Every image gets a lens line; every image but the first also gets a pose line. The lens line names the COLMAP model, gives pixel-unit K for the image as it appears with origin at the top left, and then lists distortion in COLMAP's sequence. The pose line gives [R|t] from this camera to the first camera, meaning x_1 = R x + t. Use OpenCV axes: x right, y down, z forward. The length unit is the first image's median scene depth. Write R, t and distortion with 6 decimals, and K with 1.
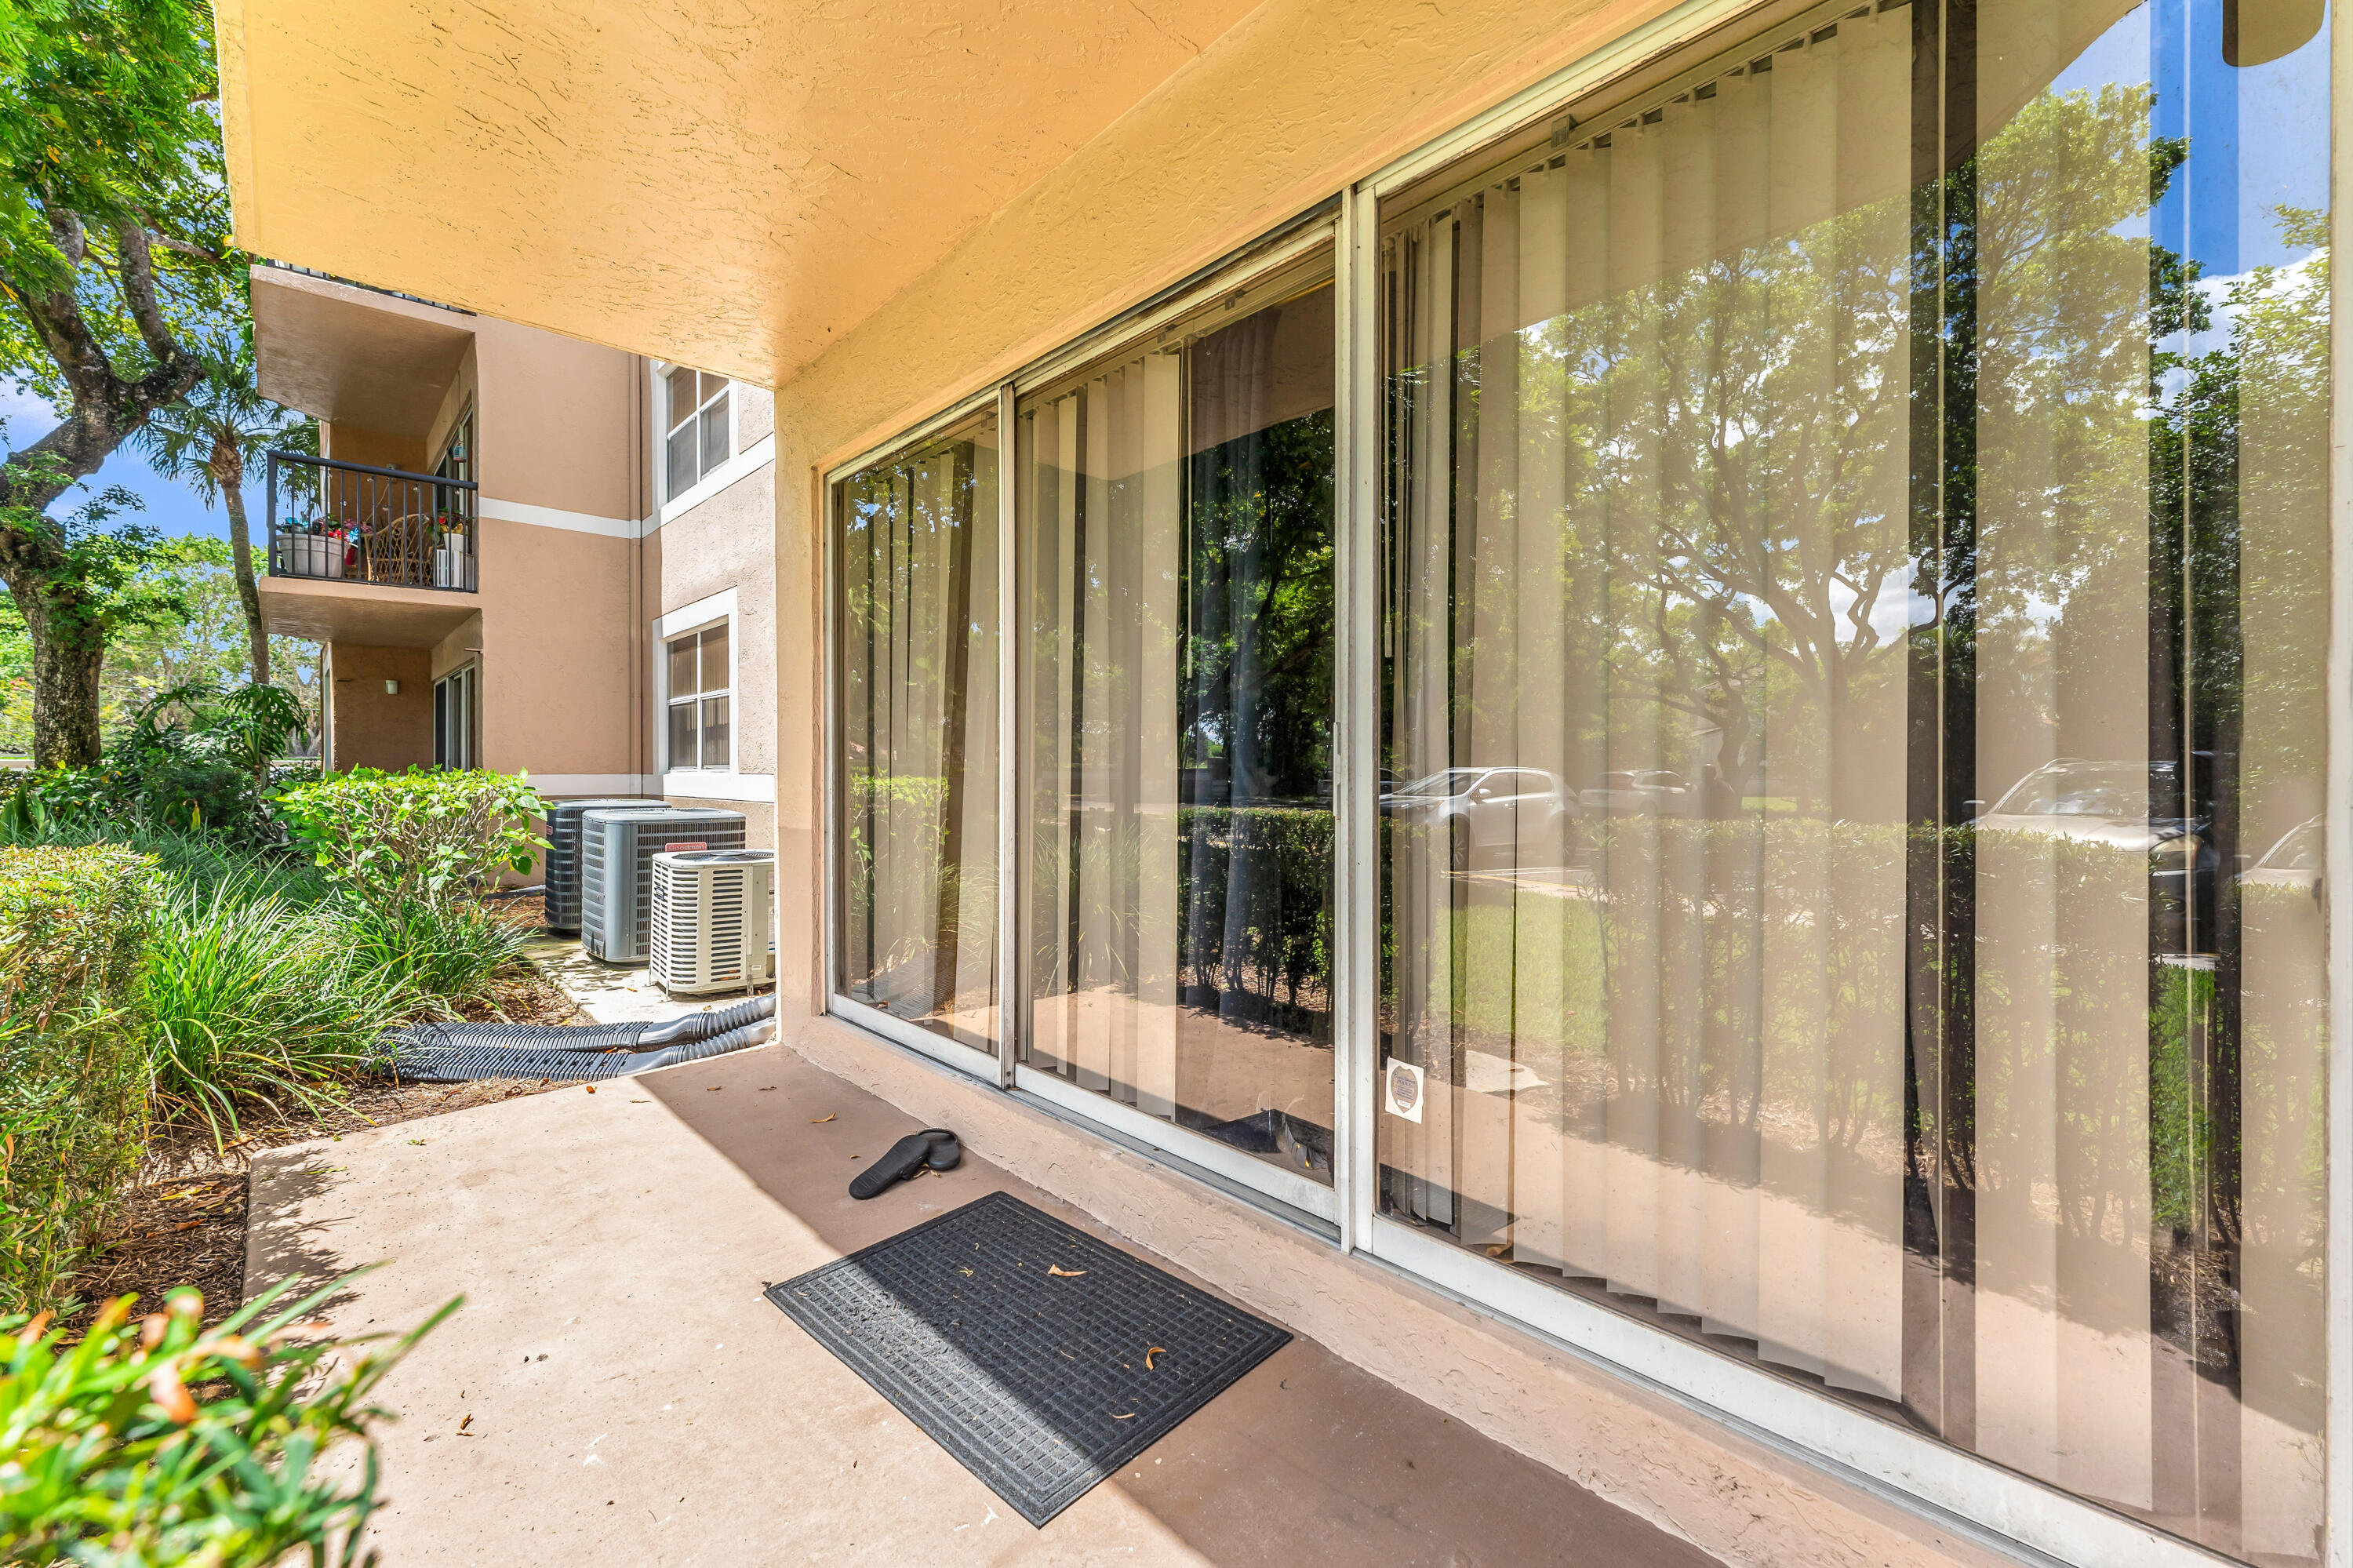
lens RADIAL K [[954.1, 0, 1177.9], [0, 954.1, 768.6], [0, 0, 1]] dist [0.000405, 0.000166]
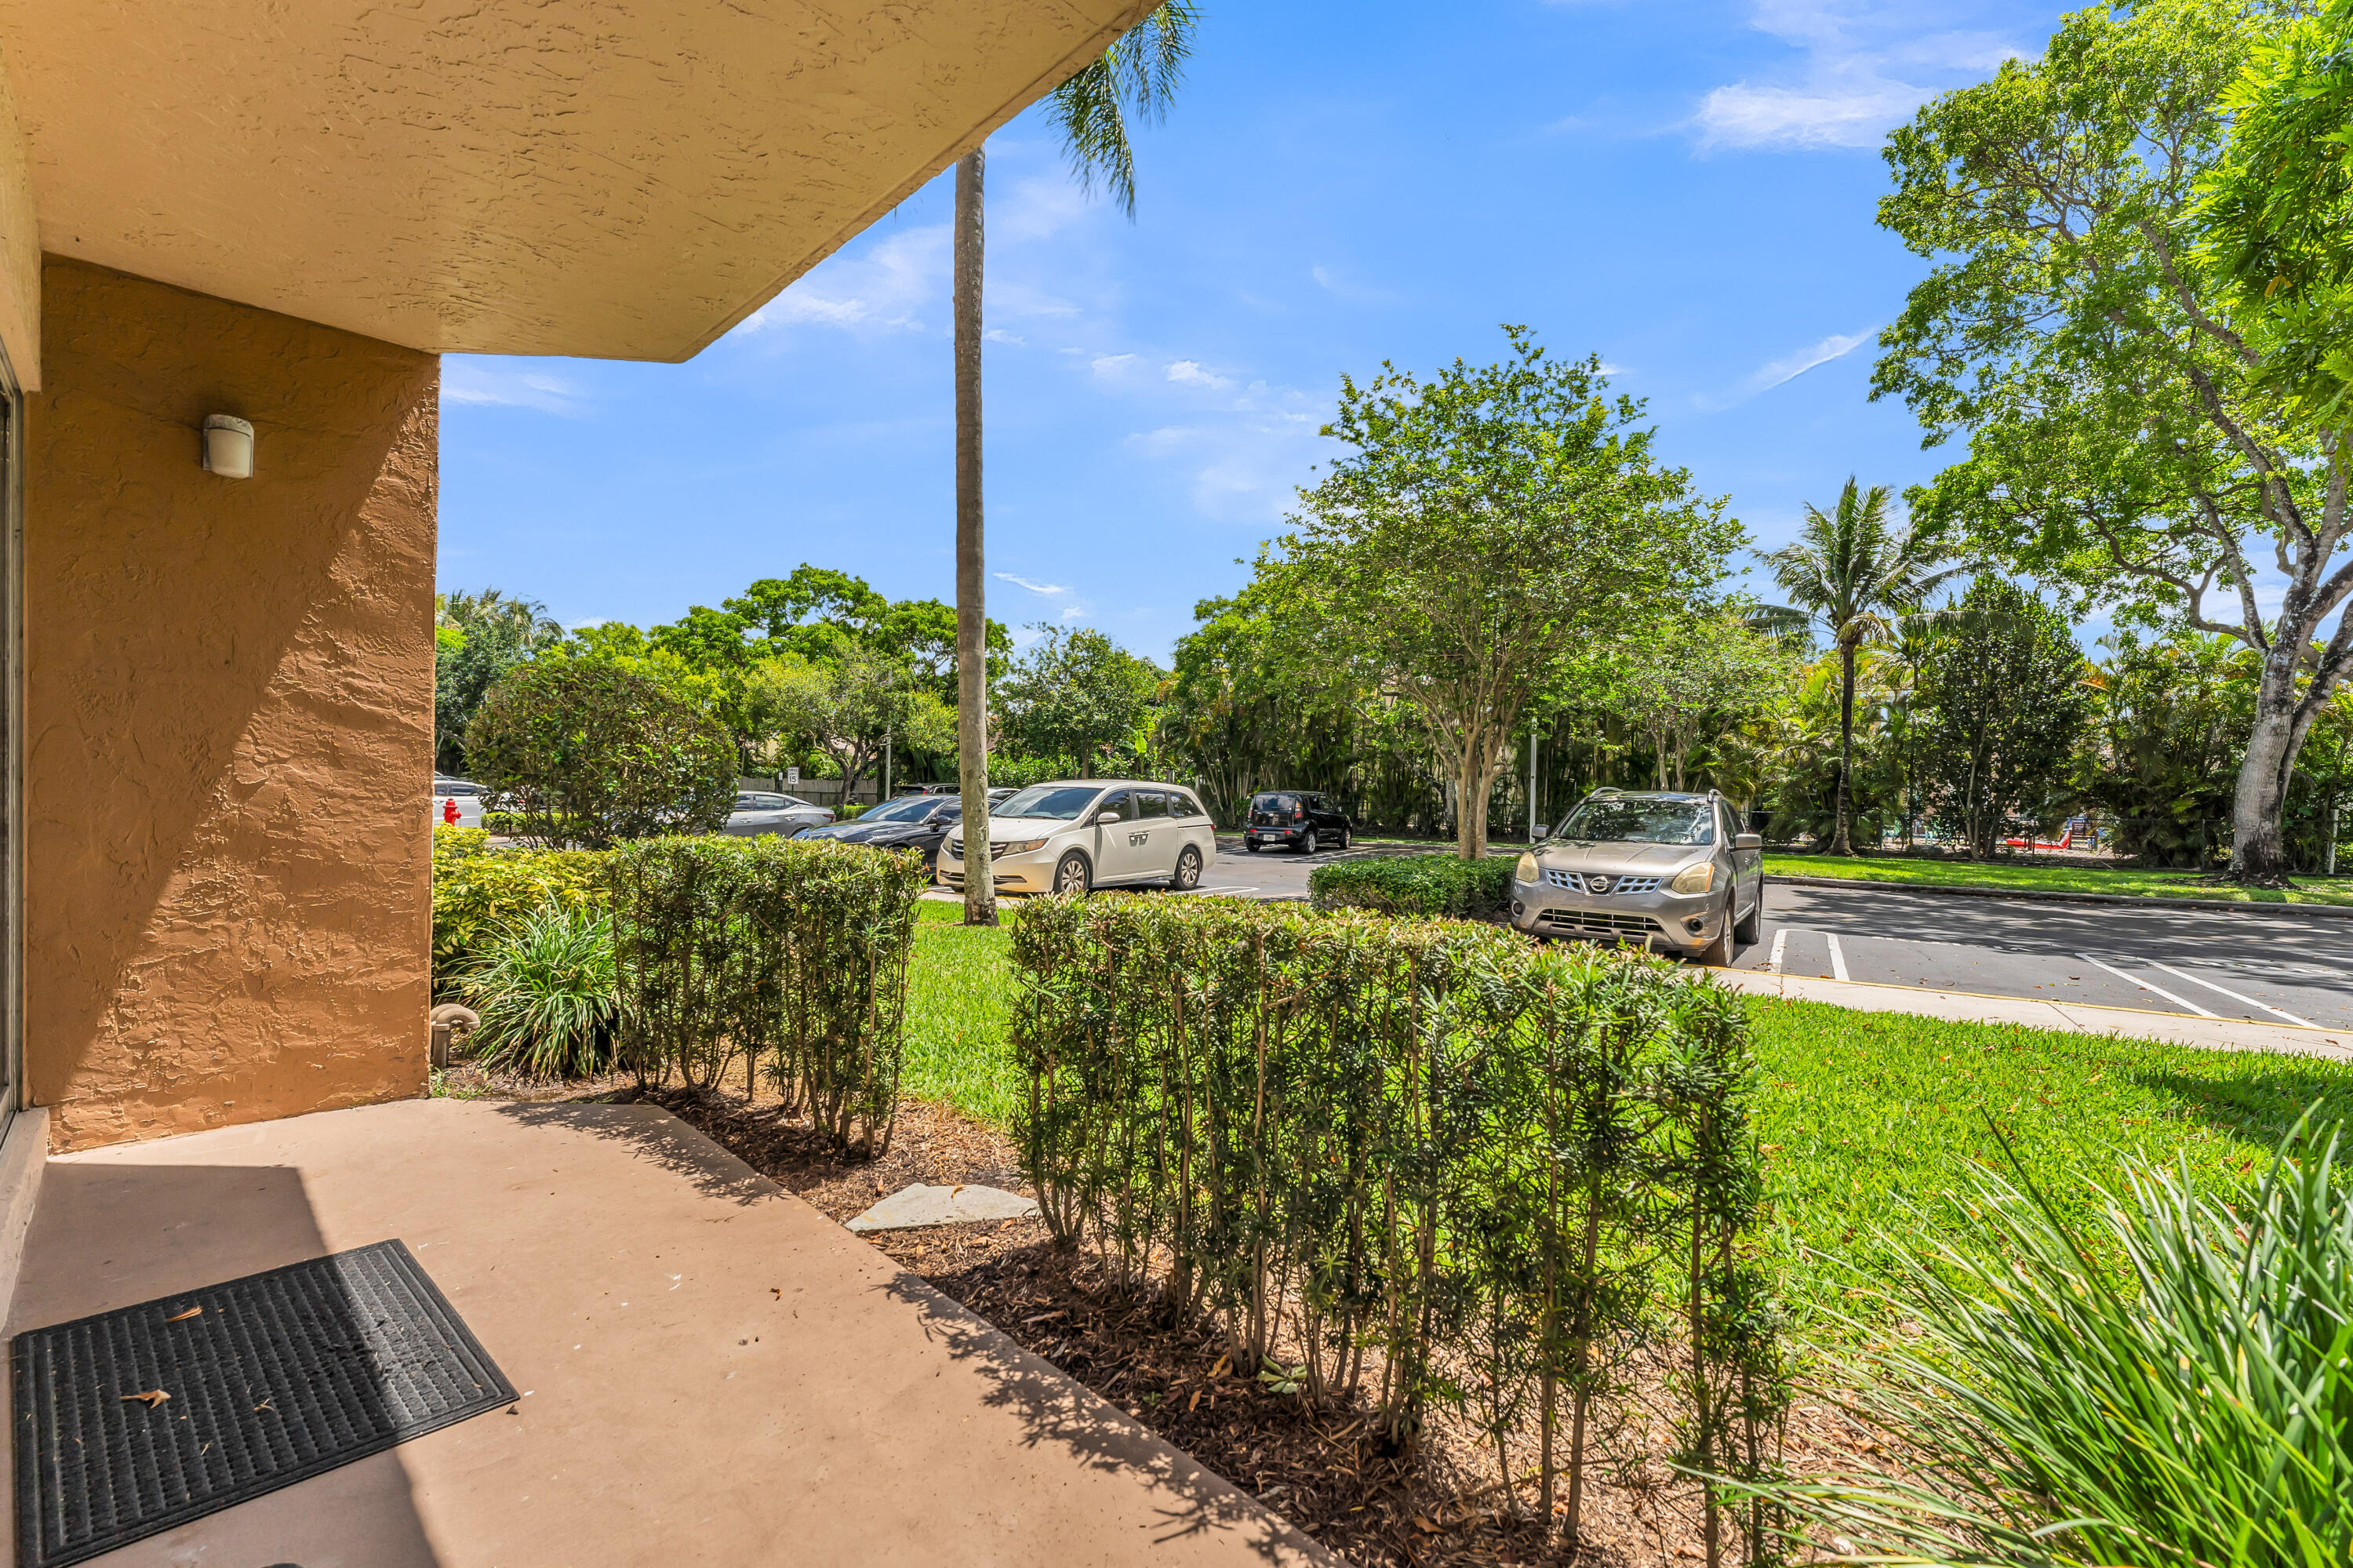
lens RADIAL K [[1006.7, 0, 1180.9], [0, 1006.7, 781.9], [0, 0, 1]] dist [0.001424, 0.000167]
pose [[-0.999074, -0.019466, -0.038366, -0.580471], [-0.019186, 0.999787, -0.007653, -0.014235], [0.038507, -0.006910, -0.999234, 1.140055]]
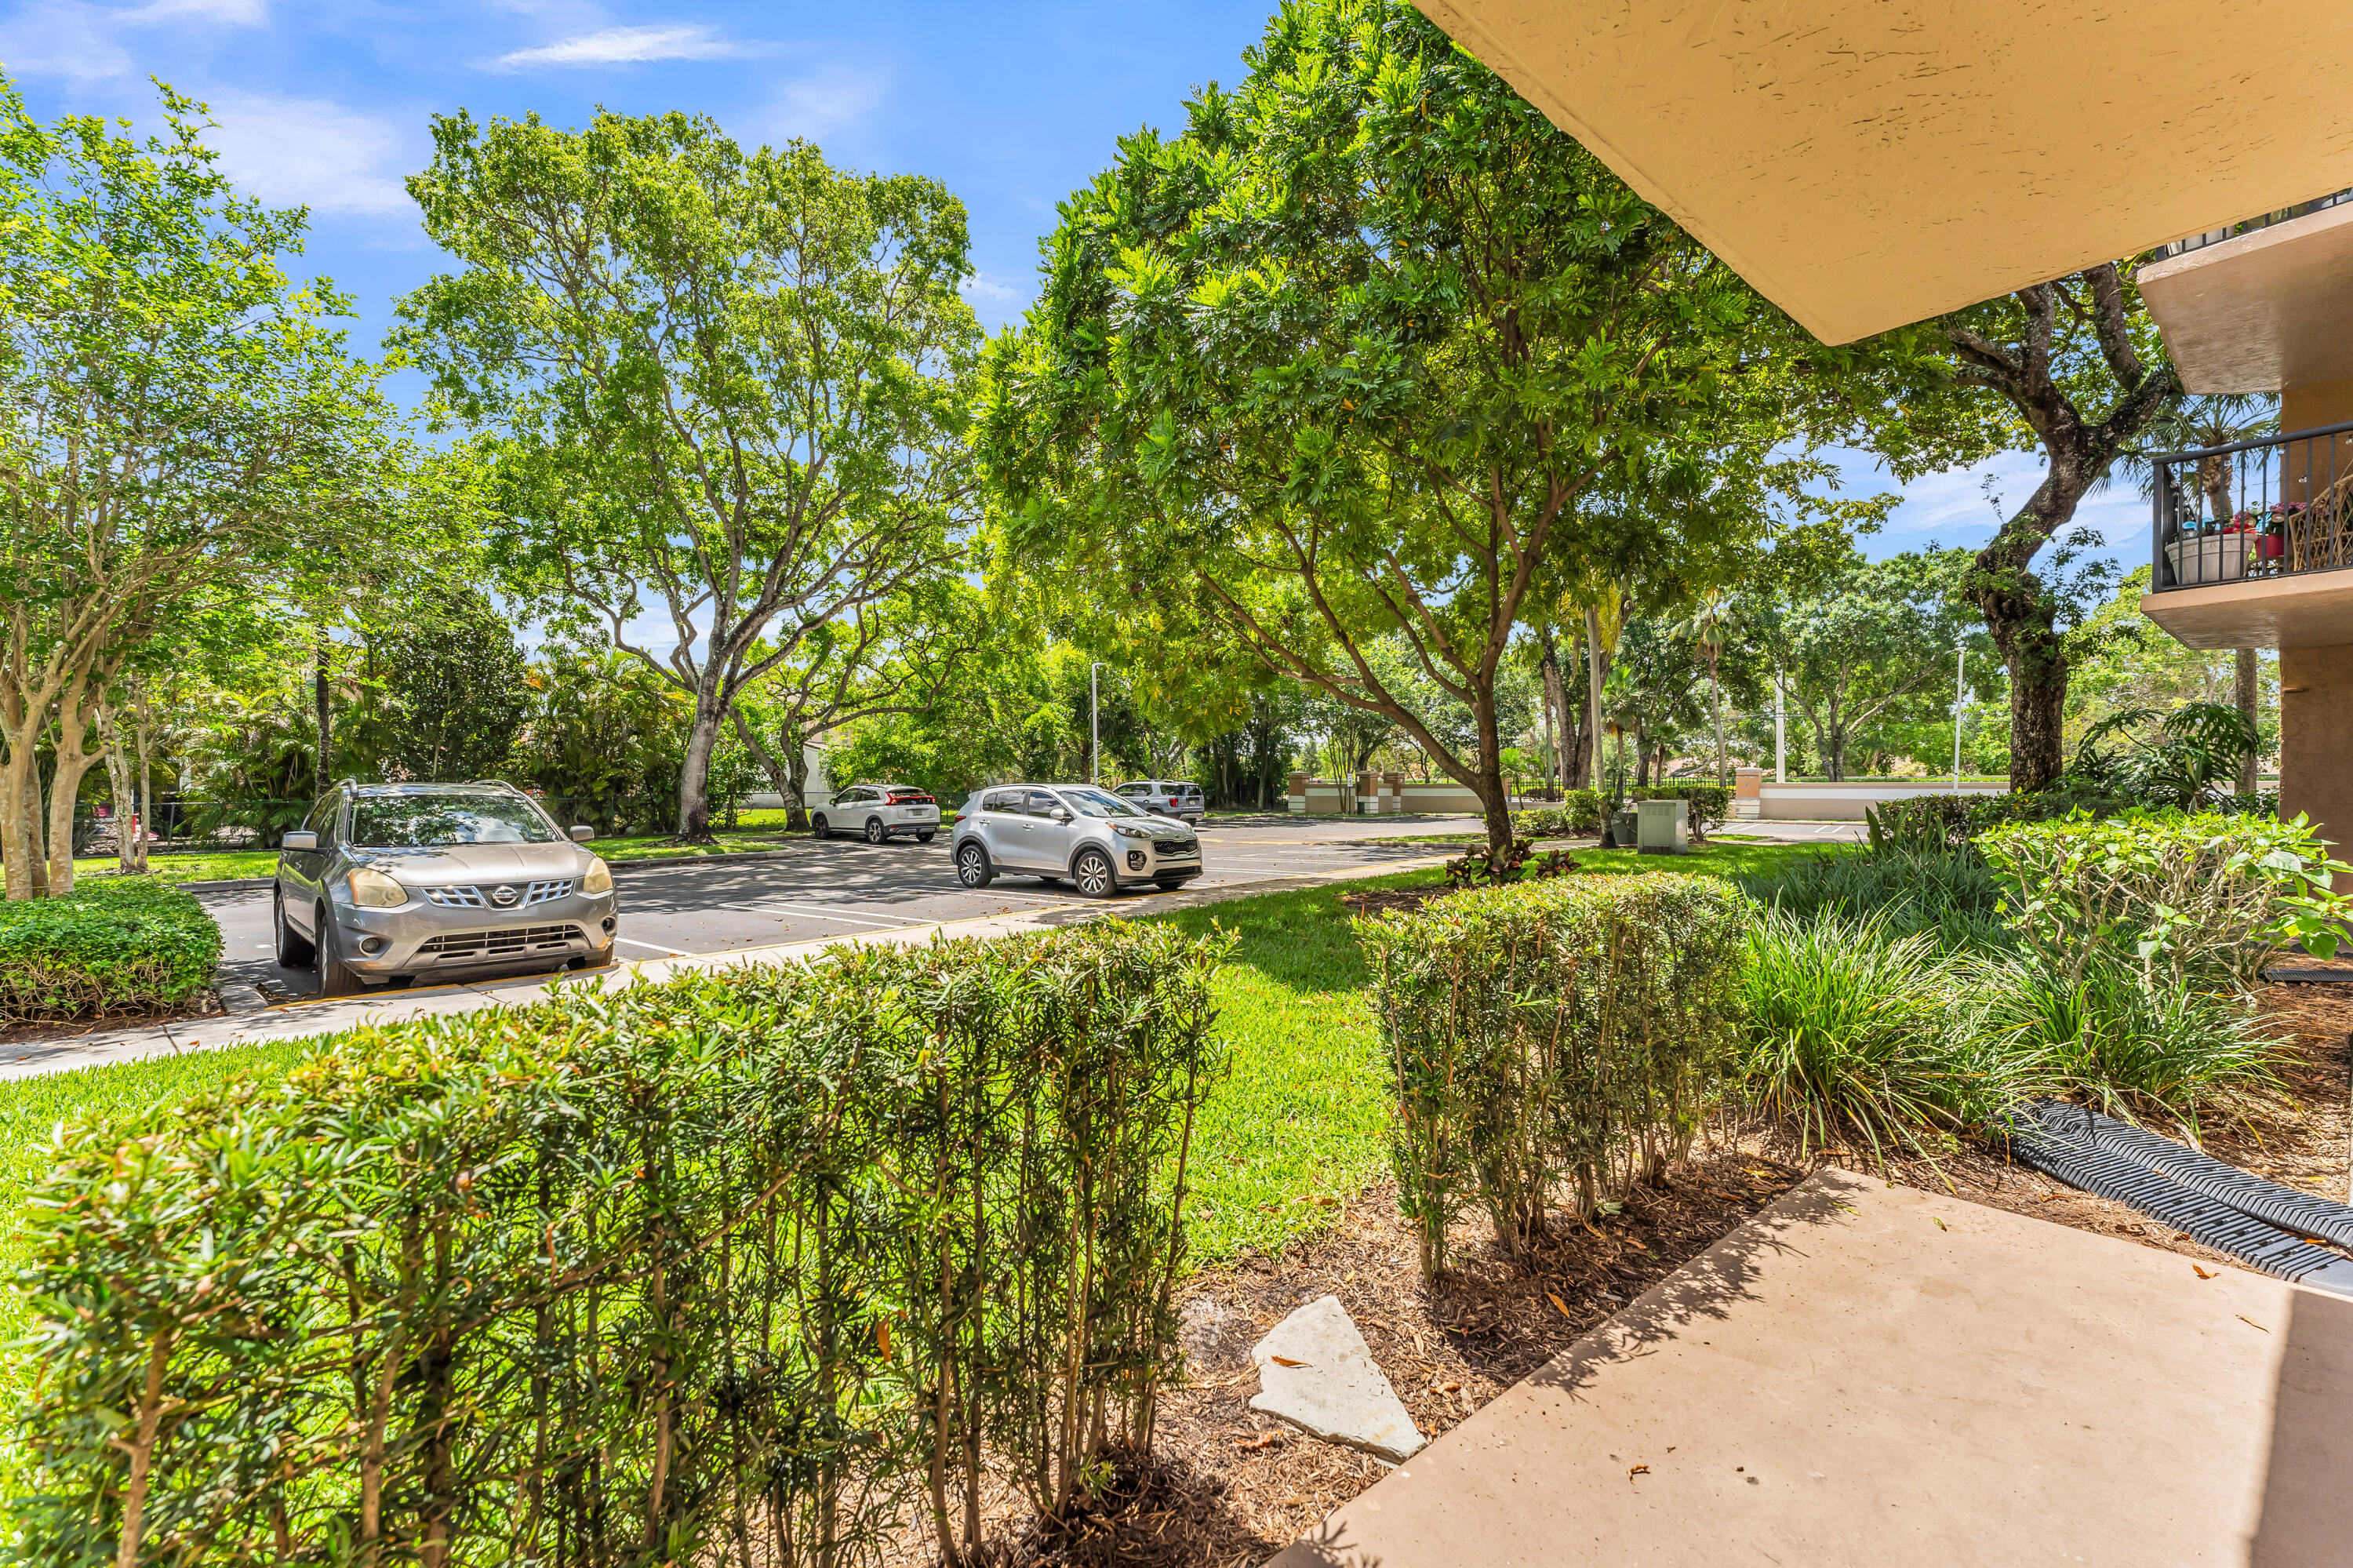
lens RADIAL K [[962.2, 0, 1172.3], [0, 962.2, 789.8], [0, 0, 1]] dist [0.000119, -0.000030]
pose [[-0.076948, 0.003170, -0.997030, 0.158355], [0.000075, 0.999995, 0.003174, -0.027981], [0.997035, 0.000170, -0.076948, 0.268545]]
